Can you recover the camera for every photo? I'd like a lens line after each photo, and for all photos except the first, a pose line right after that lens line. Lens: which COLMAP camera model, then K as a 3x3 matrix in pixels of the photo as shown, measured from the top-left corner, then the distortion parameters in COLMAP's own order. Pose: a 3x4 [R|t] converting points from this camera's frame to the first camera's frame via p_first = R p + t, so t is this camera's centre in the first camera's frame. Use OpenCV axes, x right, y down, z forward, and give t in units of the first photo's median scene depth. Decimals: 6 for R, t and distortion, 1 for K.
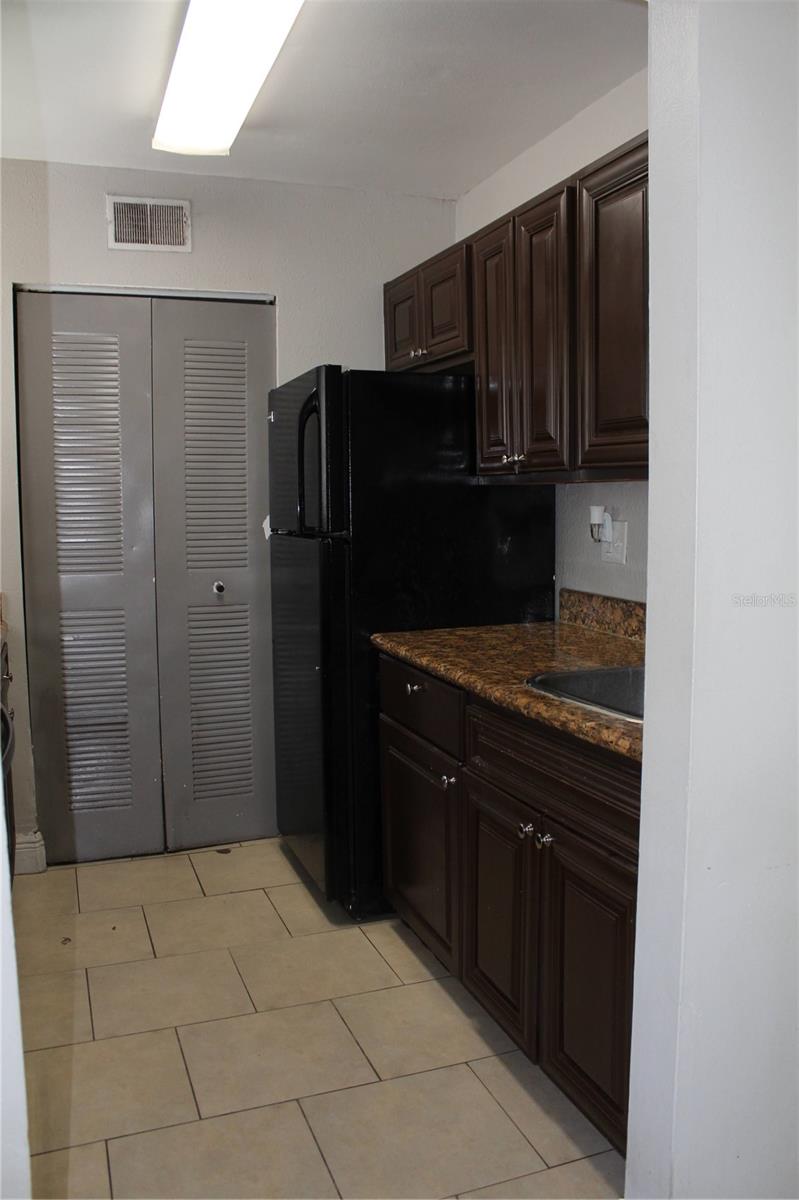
lens RADIAL K [[1005.2, 0, 398.0], [0, 1005.2, 599.6], [0, 0, 1]] dist [-0.084236, 0.010418]
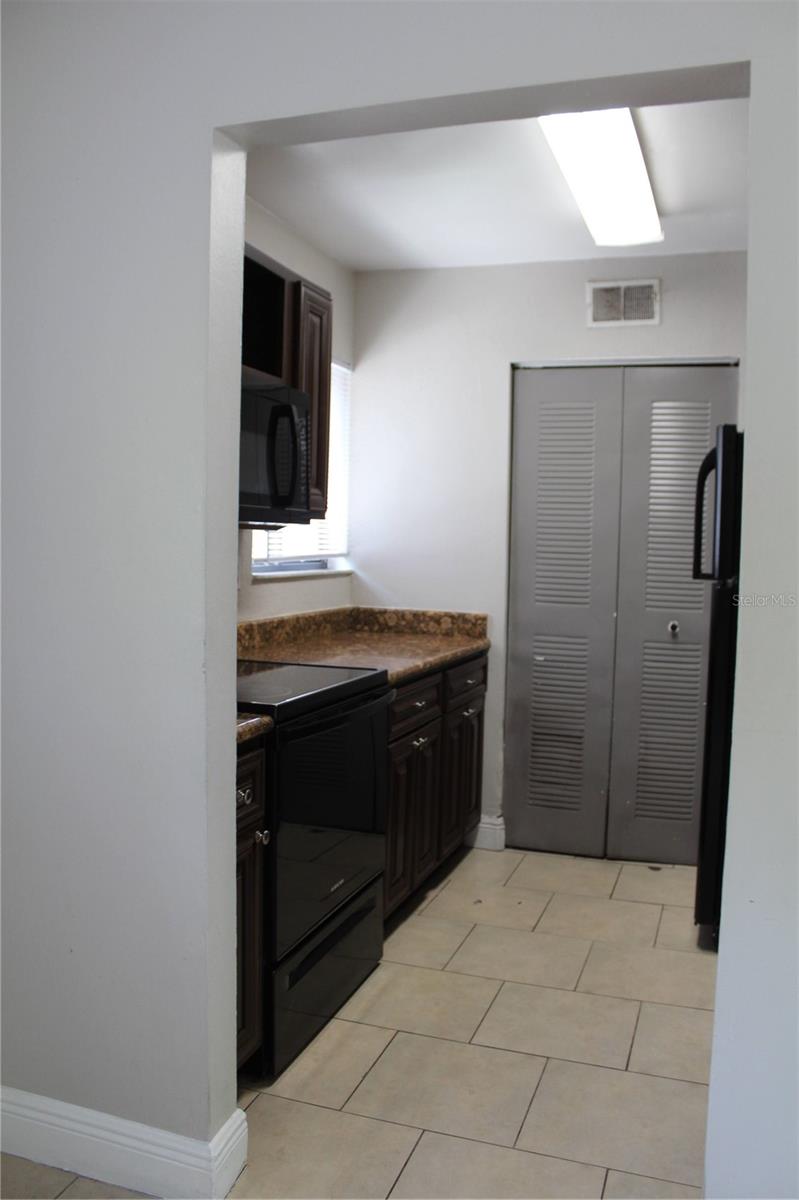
lens RADIAL K [[1005.2, 0, 401.7], [0, 1005.2, 600.2], [0, 0, 1]] dist [-0.084236, 0.010418]
pose [[0.788737, 0.067496, -0.611015, 0.263815], [-0.090228, 0.995900, -0.006459, -0.007158], [0.608074, 0.060226, 0.791593, -0.044176]]
